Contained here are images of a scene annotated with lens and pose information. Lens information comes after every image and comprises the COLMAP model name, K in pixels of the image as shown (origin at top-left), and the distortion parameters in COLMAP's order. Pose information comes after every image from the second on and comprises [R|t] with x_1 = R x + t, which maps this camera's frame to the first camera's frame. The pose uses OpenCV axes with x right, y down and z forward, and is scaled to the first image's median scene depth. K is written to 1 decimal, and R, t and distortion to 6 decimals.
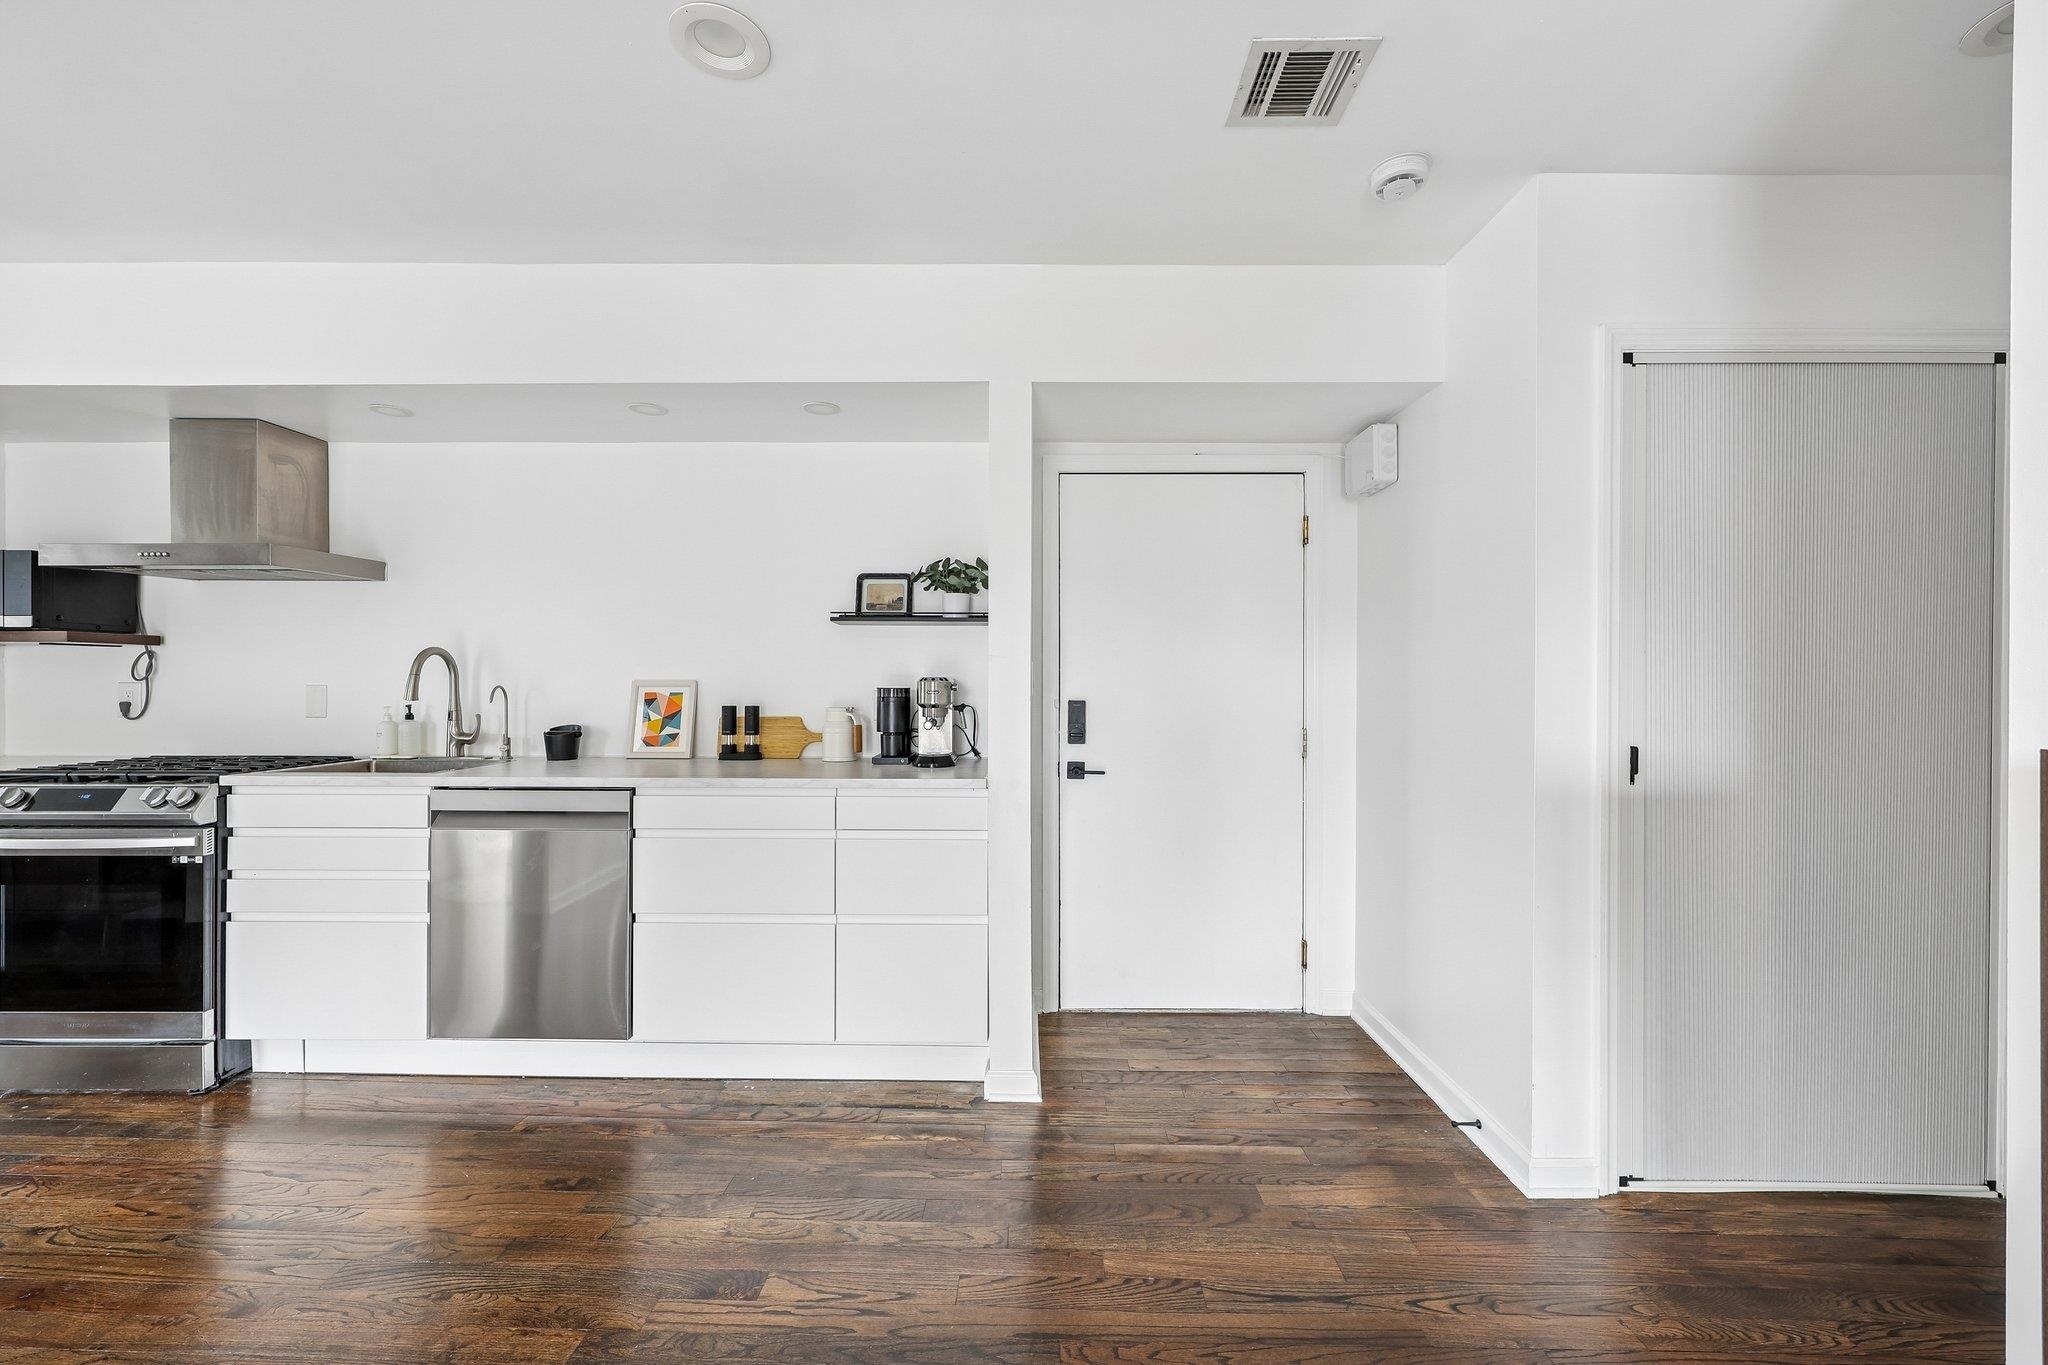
lens RADIAL K [[825.7, 0, 1019.6], [0, 825.7, 684.9], [0, 0, 1]] dist [0.001808, 0.000124]
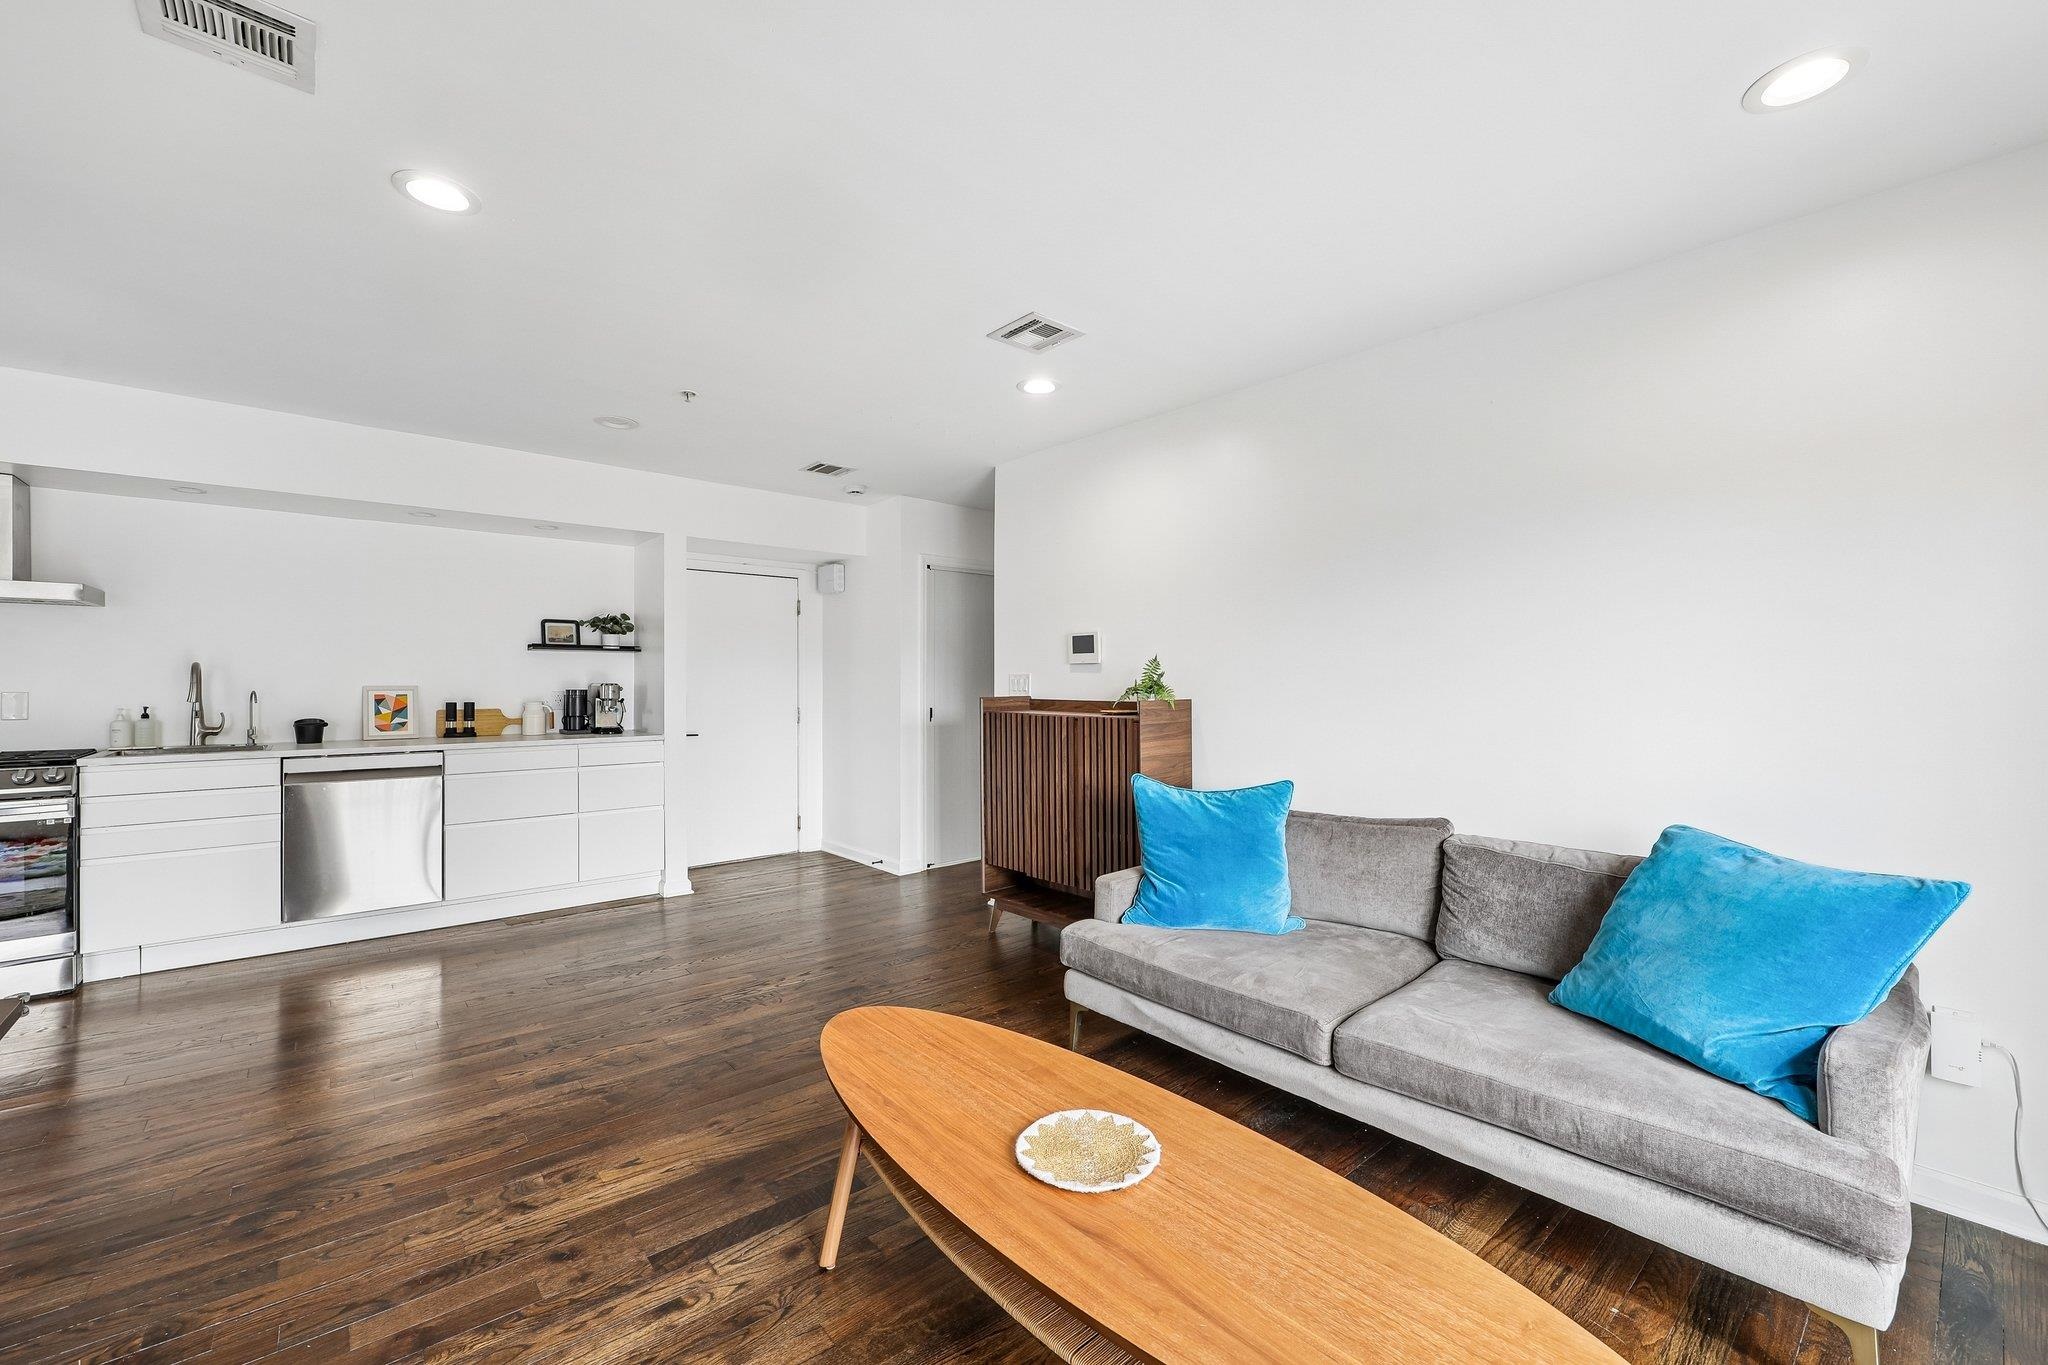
lens RADIAL K [[825.7, 0, 1019.6], [0, 825.7, 684.9], [0, 0, 1]] dist [0.001808, 0.000124]
pose [[0.753165, -0.006657, 0.657797, -0.565595], [0.005151, 0.999978, 0.004223, -0.008237], [-0.657811, 0.000208, 0.753183, -0.849046]]
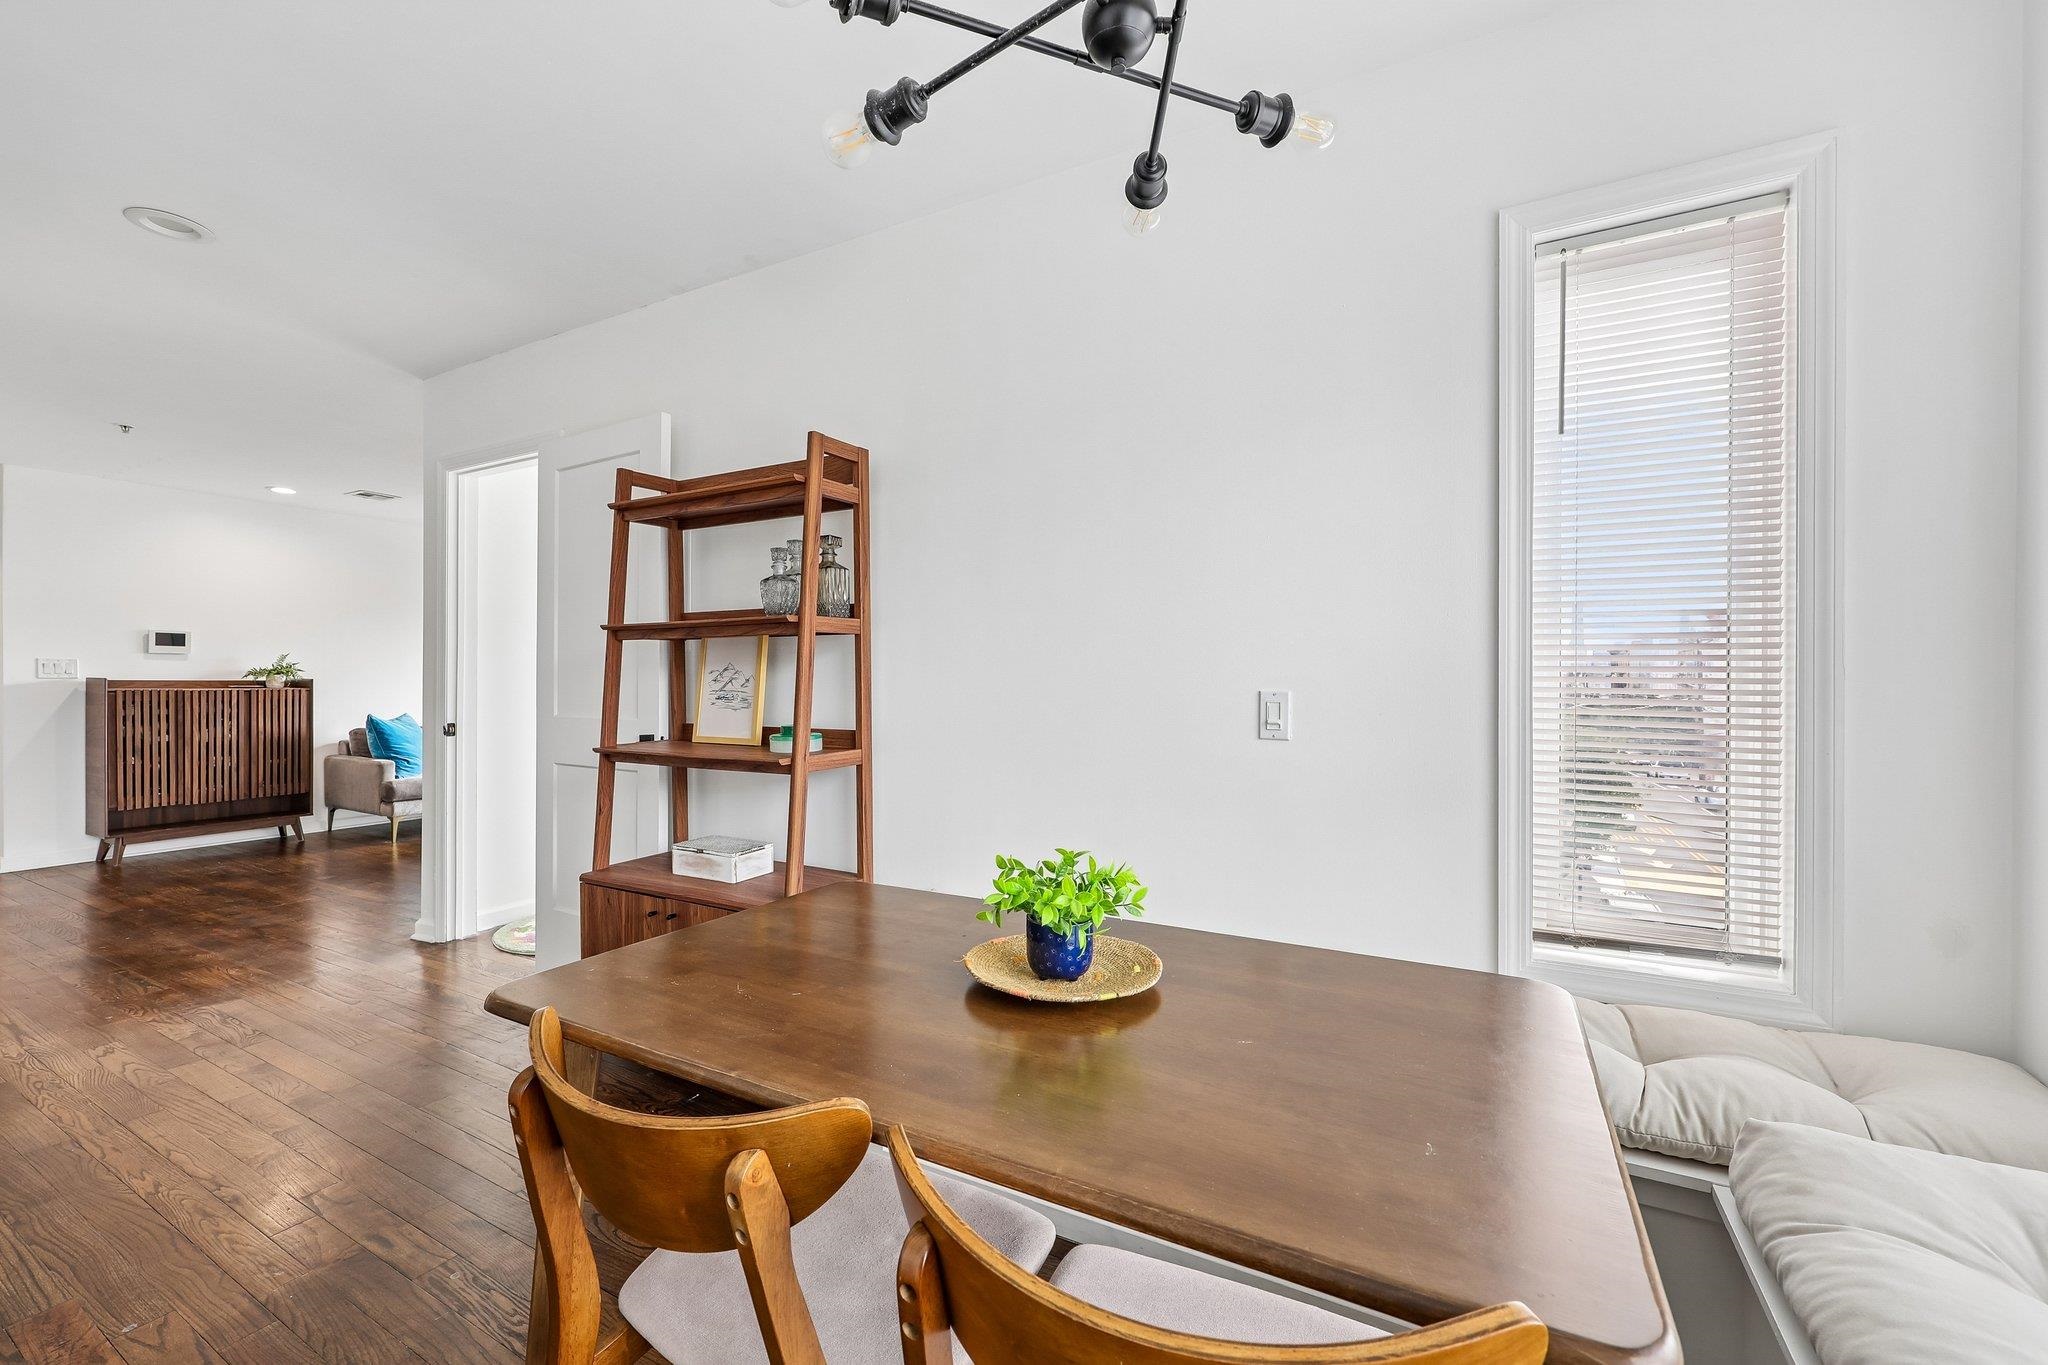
lens RADIAL K [[831.6, 0, 1021.8], [0, 831.6, 680.4], [0, 0, 1]] dist [0.008680, 0.000267]
pose [[-0.880635, -0.004663, 0.473772, -2.187228], [-0.002312, 0.999982, 0.005545, 0.008655], [-0.473790, 0.003787, -0.880630, 0.869617]]
